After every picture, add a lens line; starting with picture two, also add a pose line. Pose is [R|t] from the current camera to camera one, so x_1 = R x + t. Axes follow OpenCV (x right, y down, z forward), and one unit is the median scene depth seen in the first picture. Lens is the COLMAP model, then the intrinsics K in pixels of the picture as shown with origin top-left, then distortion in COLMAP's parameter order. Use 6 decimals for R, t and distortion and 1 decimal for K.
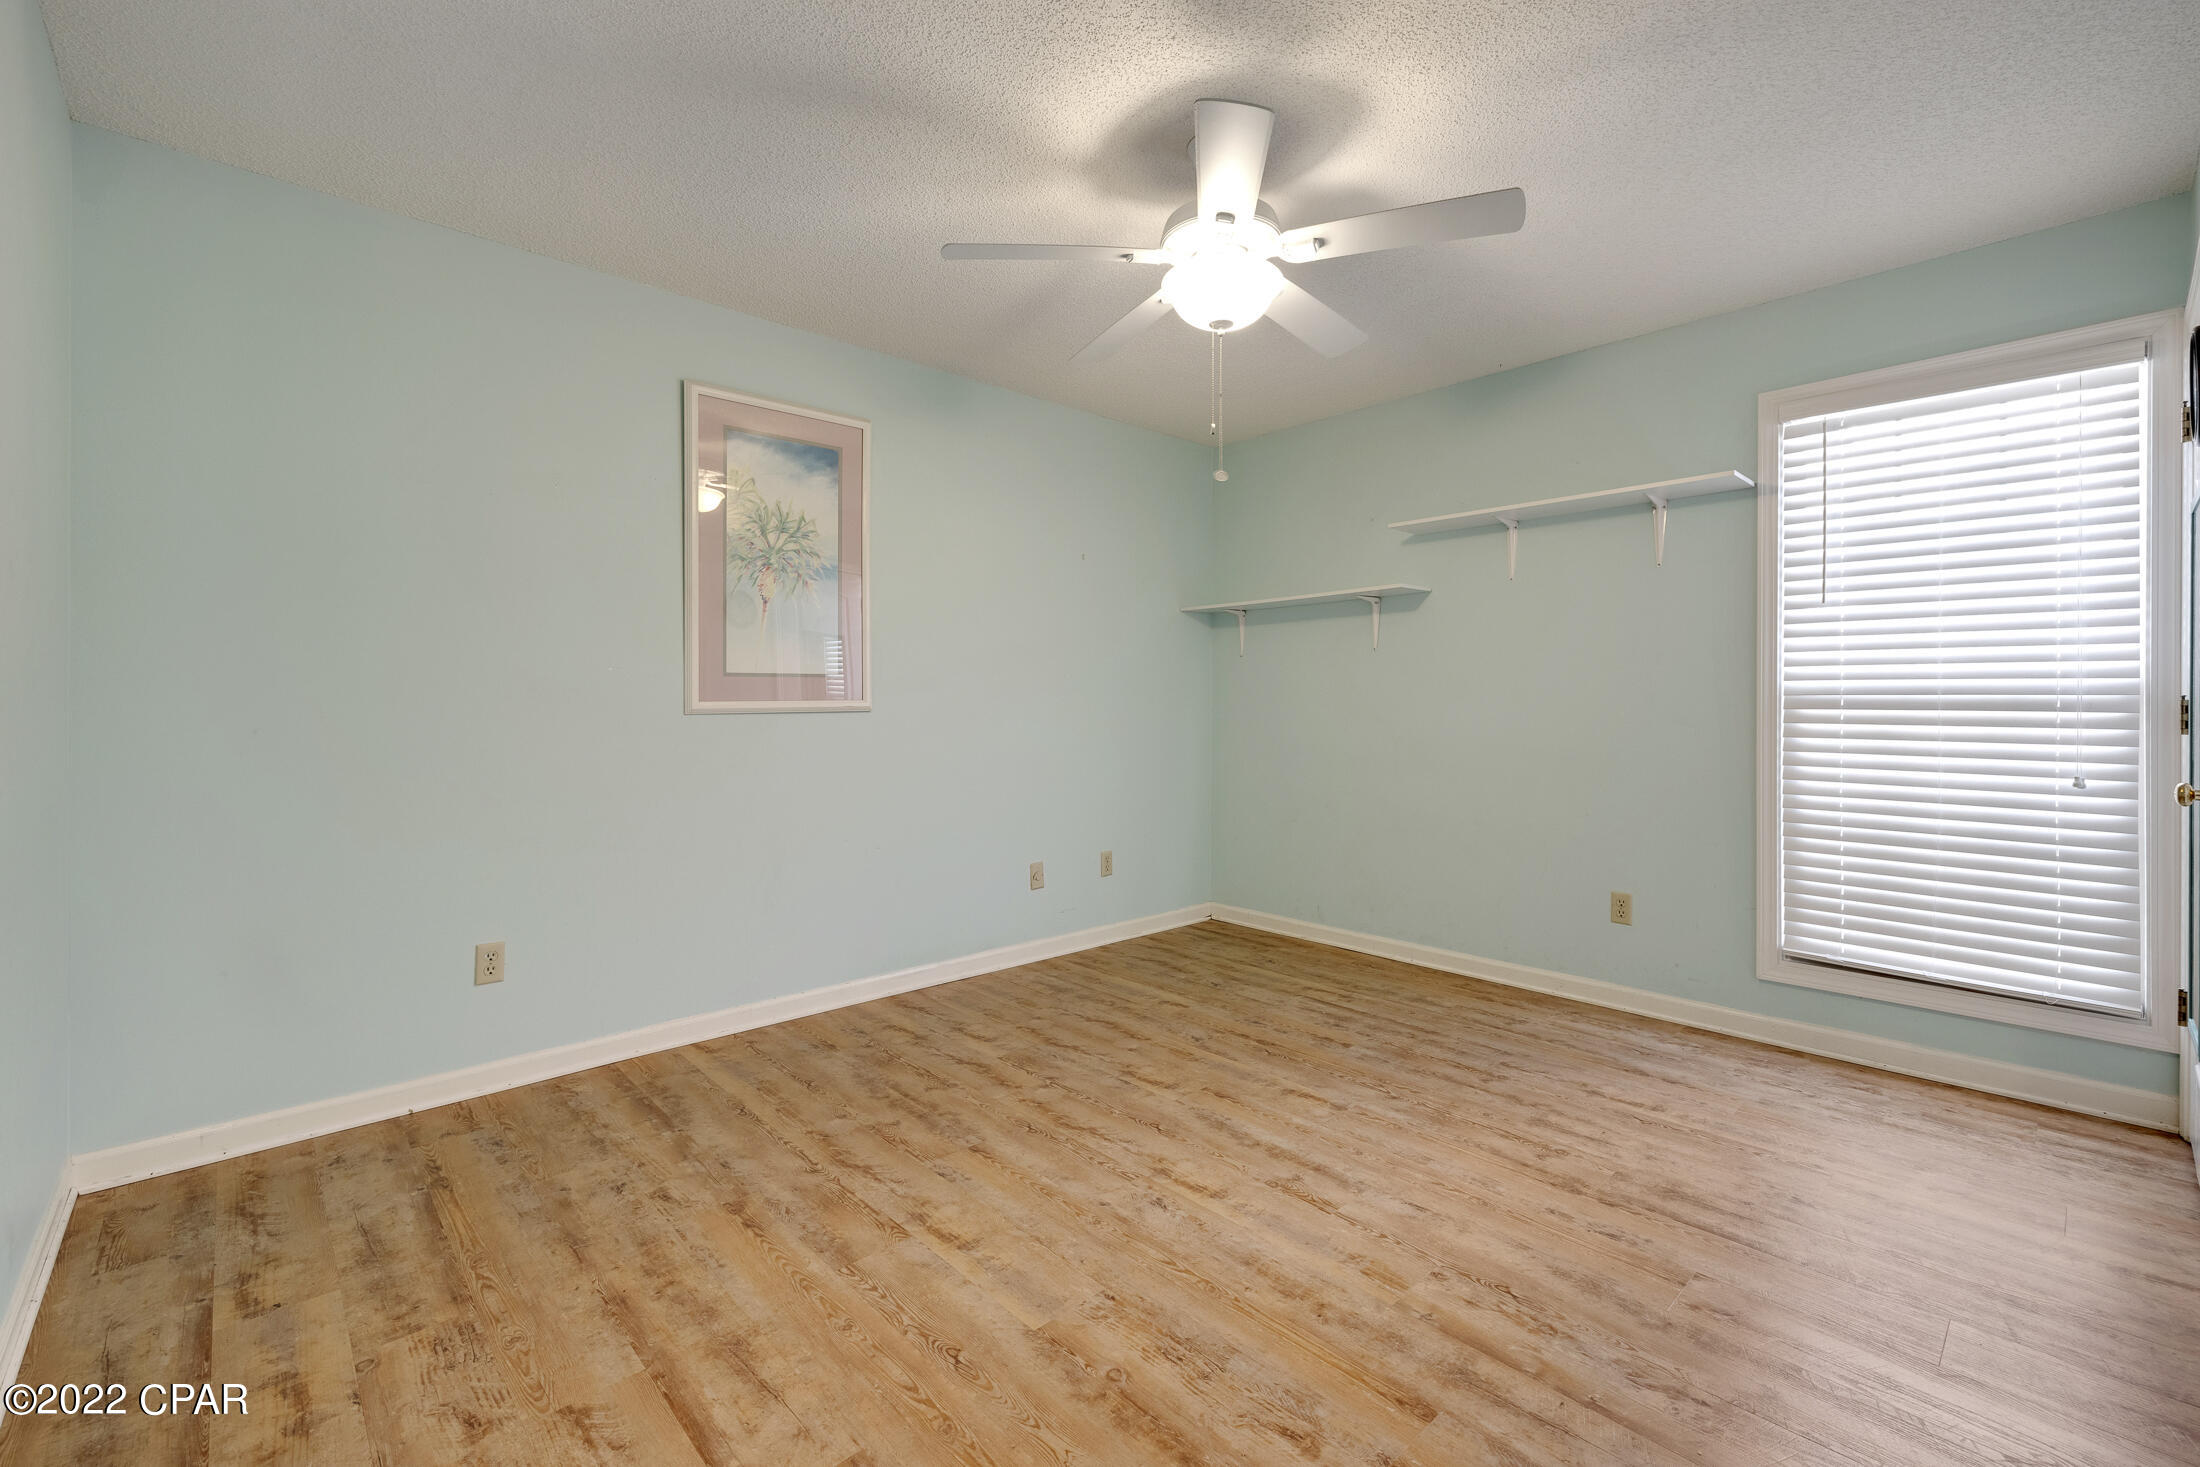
lens RADIAL K [[960.7, 0, 1091.1], [0, 960.7, 721.9], [0, 0, 1]] dist [0.003505, -0.000312]
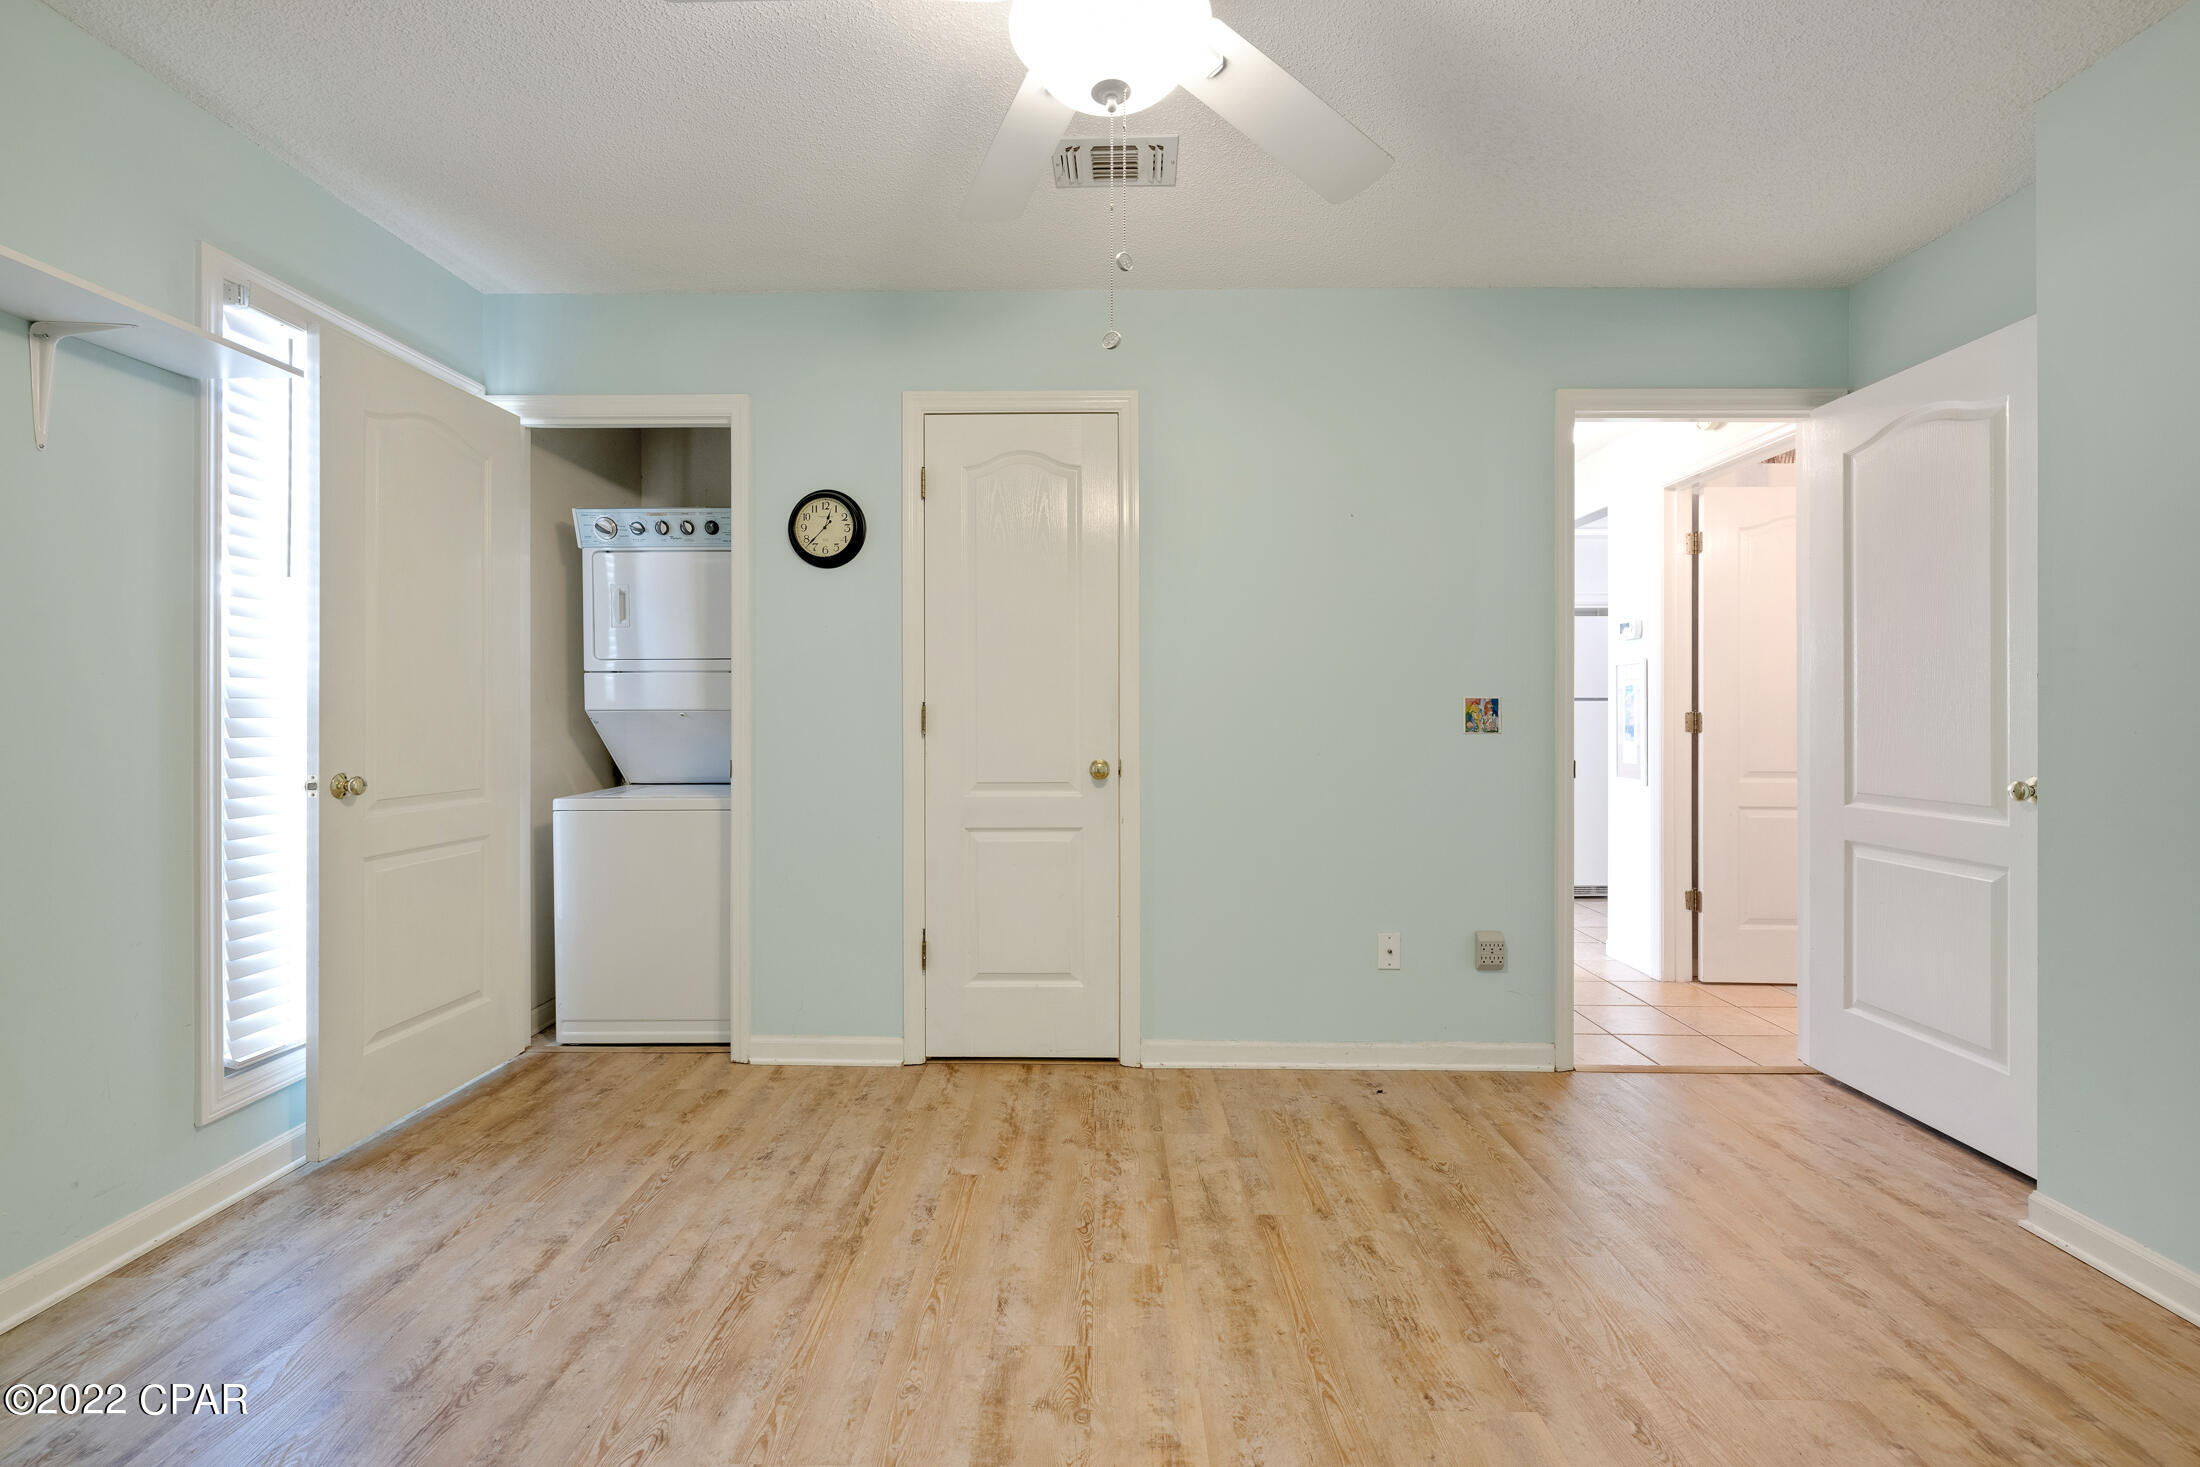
lens RADIAL K [[960.7, 0, 1074.7], [0, 960.7, 717.6], [0, 0, 1]] dist [0.003505, -0.000312]
pose [[-0.732263, -0.008641, 0.680967, -0.305894], [0.008305, 0.999732, 0.021617, -0.035718], [-0.680971, 0.021485, -0.731995, 1.692921]]
